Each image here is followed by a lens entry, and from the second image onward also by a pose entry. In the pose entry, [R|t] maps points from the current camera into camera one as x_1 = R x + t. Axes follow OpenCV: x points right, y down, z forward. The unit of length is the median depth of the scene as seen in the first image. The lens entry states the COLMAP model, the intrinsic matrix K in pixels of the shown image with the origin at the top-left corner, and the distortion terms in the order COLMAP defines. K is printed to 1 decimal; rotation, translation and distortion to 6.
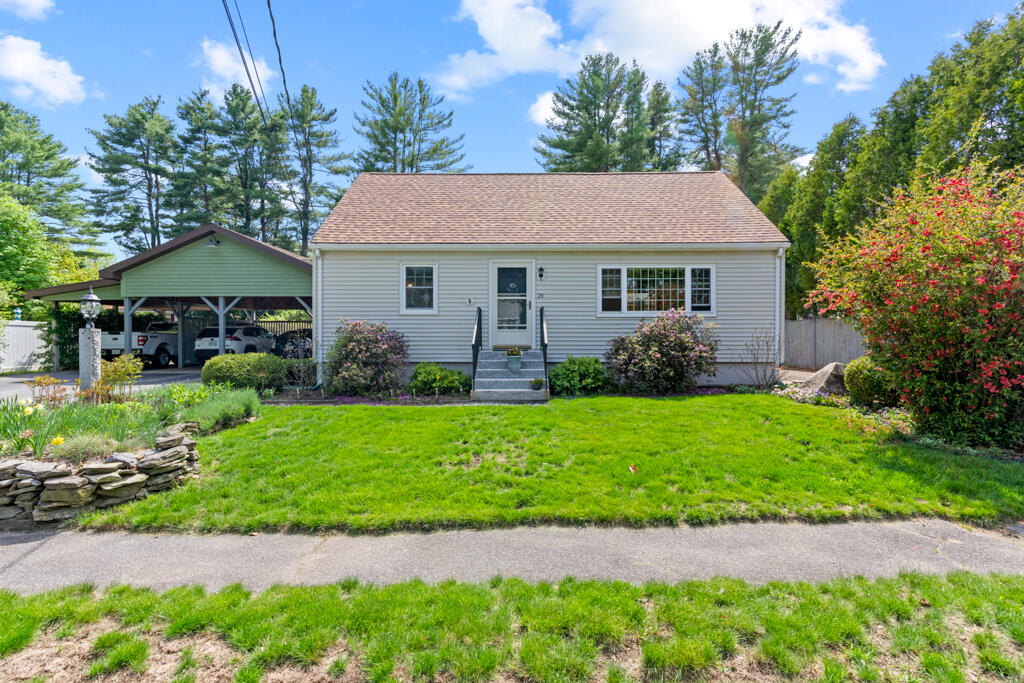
lens RADIAL K [[500.0, 0, 510.4], [0, 500.0, 342.4], [0, 0, 1]] dist [0.001087, -0.000805]
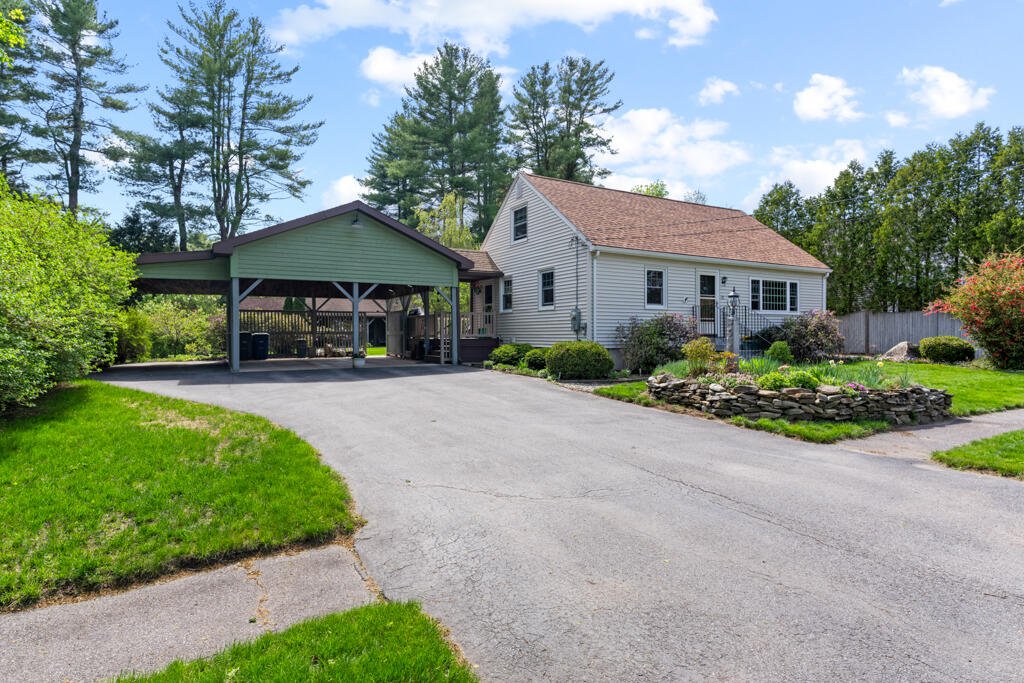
lens RADIAL K [[543.9, 0, 514.8], [0, 543.9, 337.1], [0, 0, 1]] dist [0.012599, -0.000174]
pose [[0.856802, -0.006563, 0.515603, -0.339013], [0.005404, 0.999978, 0.003749, 0.001621], [-0.515617, -0.000426, 0.856819, 0.007643]]
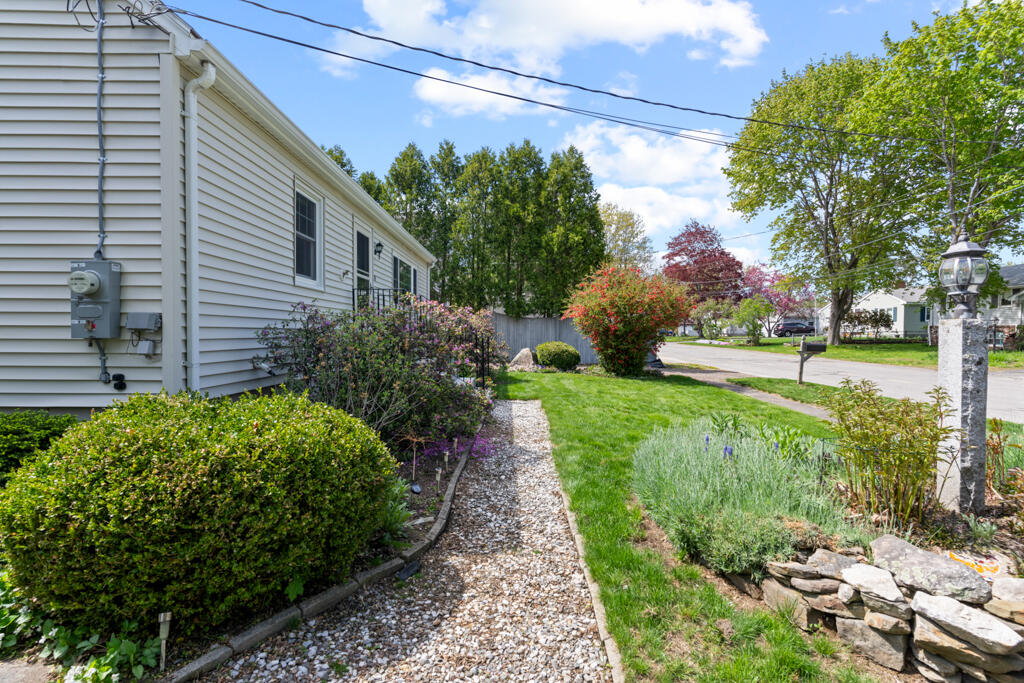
lens RADIAL K [[500.0, 0, 516.7], [0, 500.0, 338.5], [0, 0, 1]] dist [0.001087, -0.000805]
pose [[0.003289, -0.013495, 0.999904, -0.205065], [-0.002801, 0.999905, 0.013505, -0.003117], [-0.999991, -0.002845, 0.003251, 0.223402]]
